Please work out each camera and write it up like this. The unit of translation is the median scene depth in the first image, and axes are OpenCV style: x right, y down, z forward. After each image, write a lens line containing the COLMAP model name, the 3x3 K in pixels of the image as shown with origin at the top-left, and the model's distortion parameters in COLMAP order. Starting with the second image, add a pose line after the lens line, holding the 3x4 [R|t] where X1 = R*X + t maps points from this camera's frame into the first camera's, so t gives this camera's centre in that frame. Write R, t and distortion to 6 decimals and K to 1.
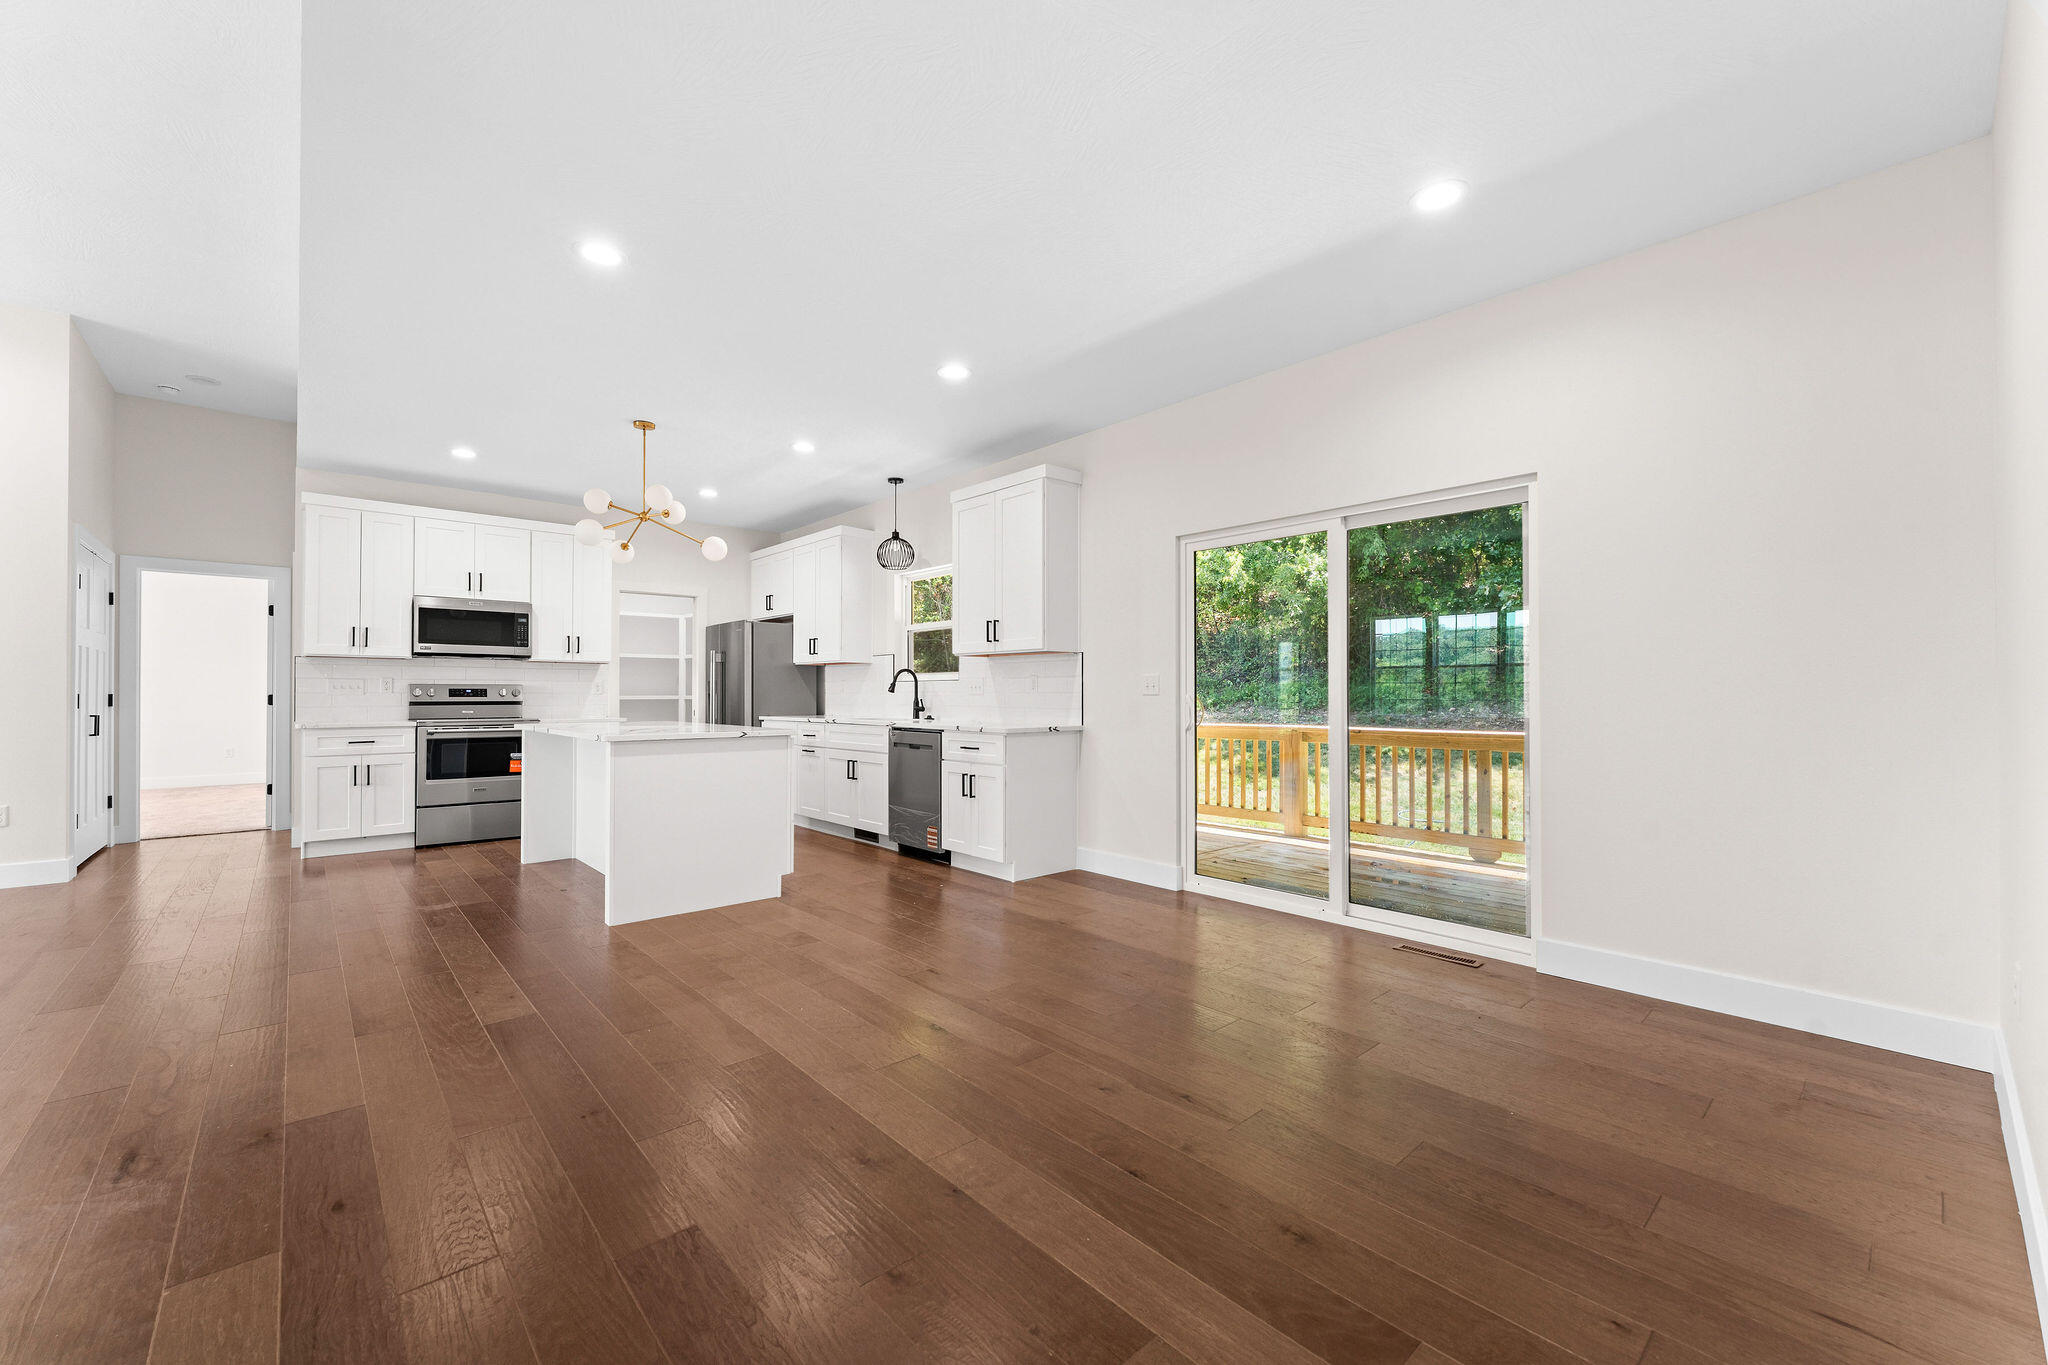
lens RADIAL K [[820.7, 0, 1021.0], [0, 820.7, 679.4], [0, 0, 1]] dist [-0.000864, -0.000106]
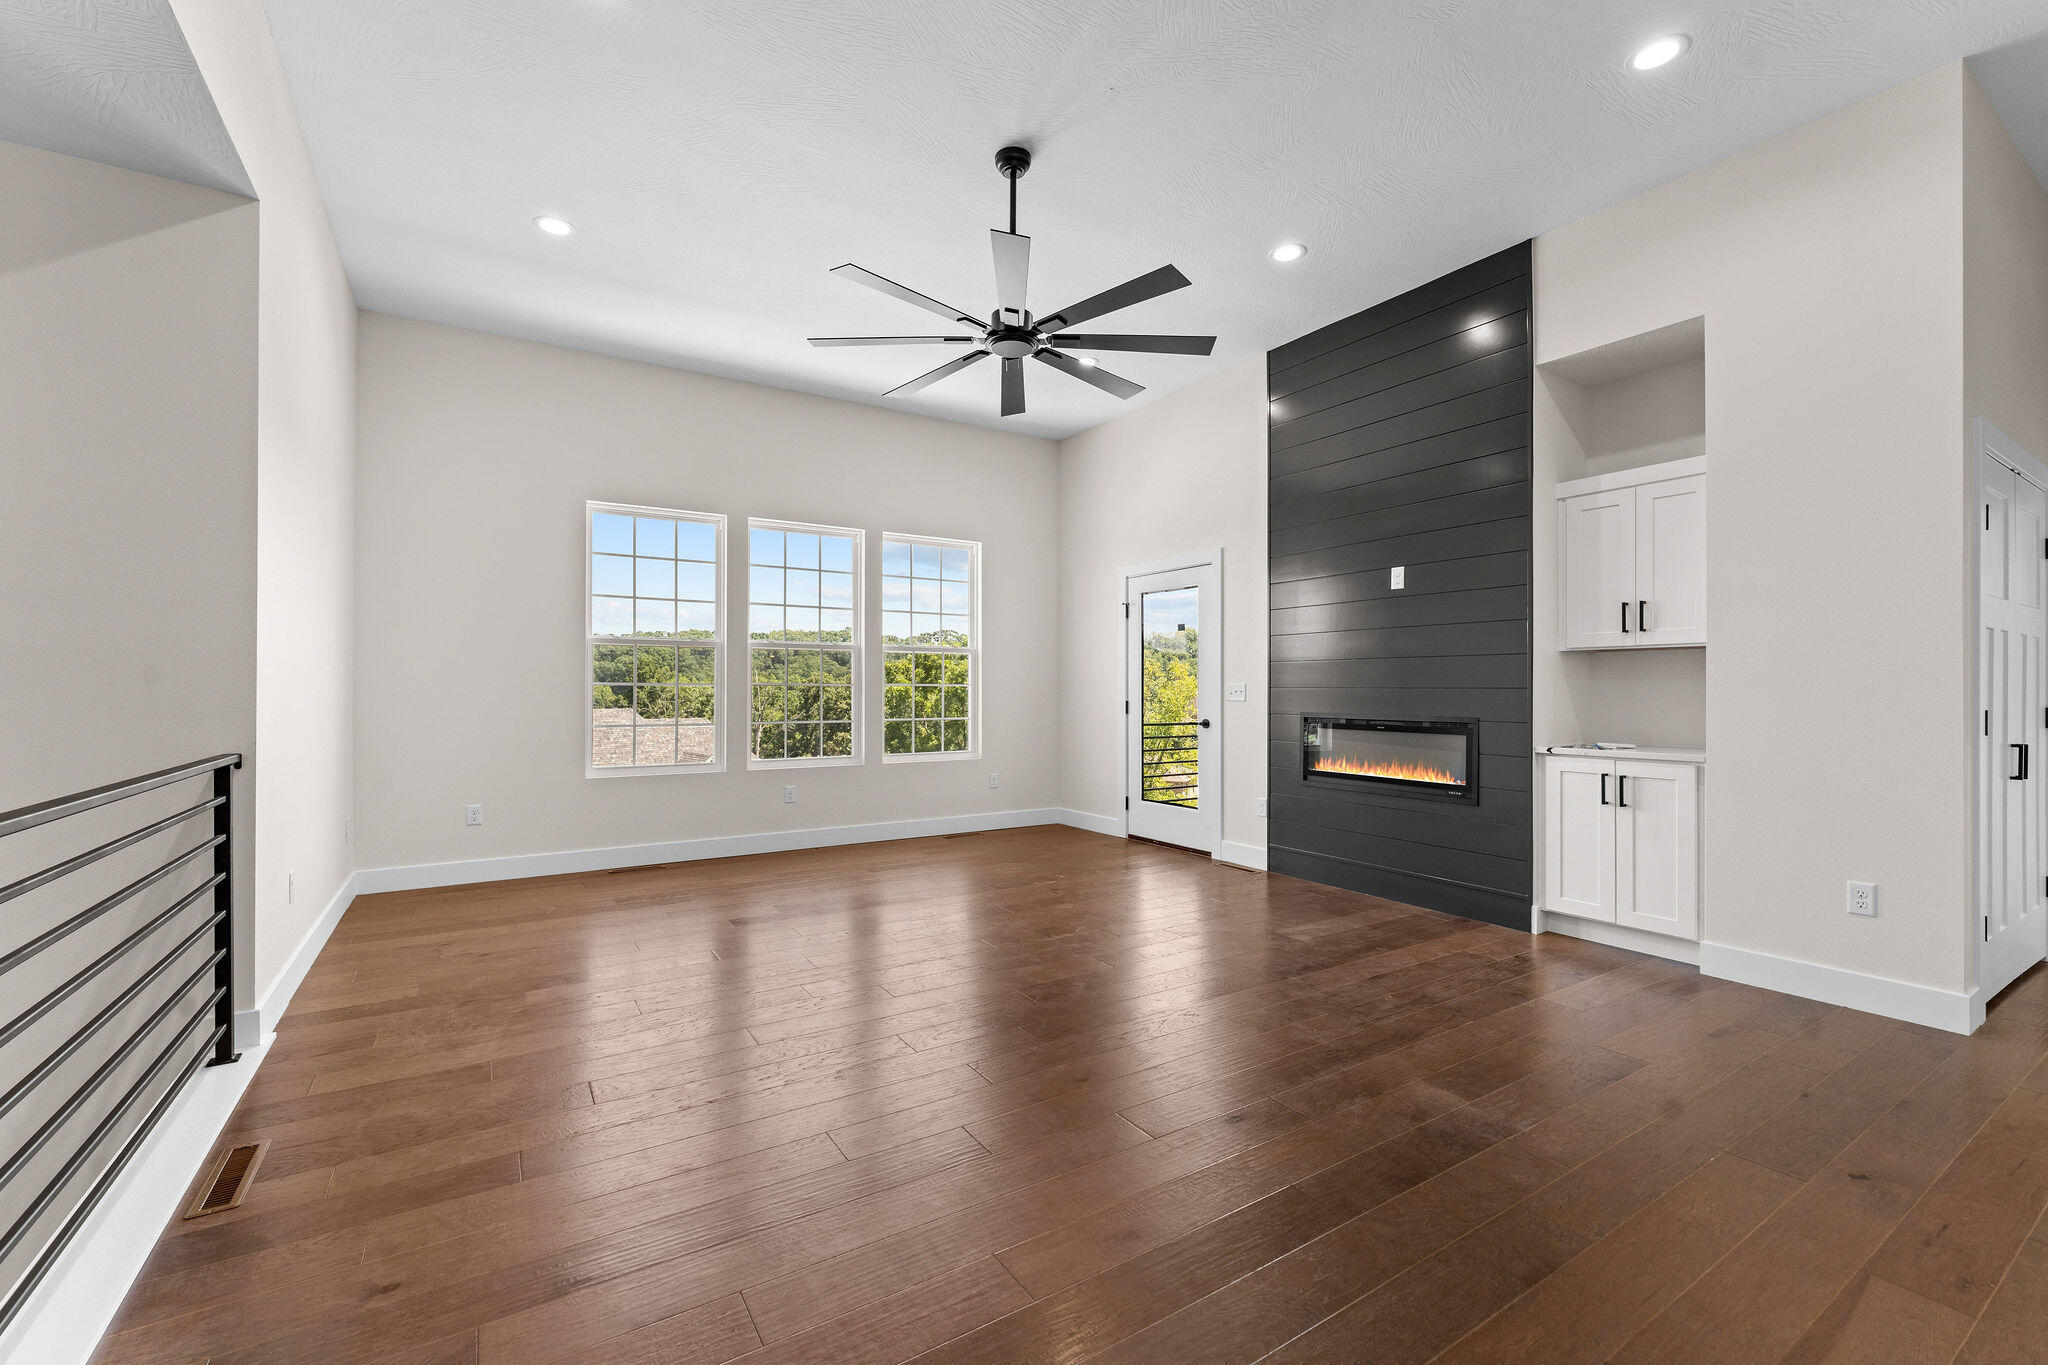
lens RADIAL K [[844.3, 0, 1016.1], [0, 844.3, 686.0], [0, 0, 1]] dist [0.001371, 0.000264]
pose [[-0.161542, -0.006454, -0.986845, -0.433751], [-0.000789, 0.999979, -0.006410, 0.005635], [0.986865, -0.000257, -0.161544, 0.407141]]
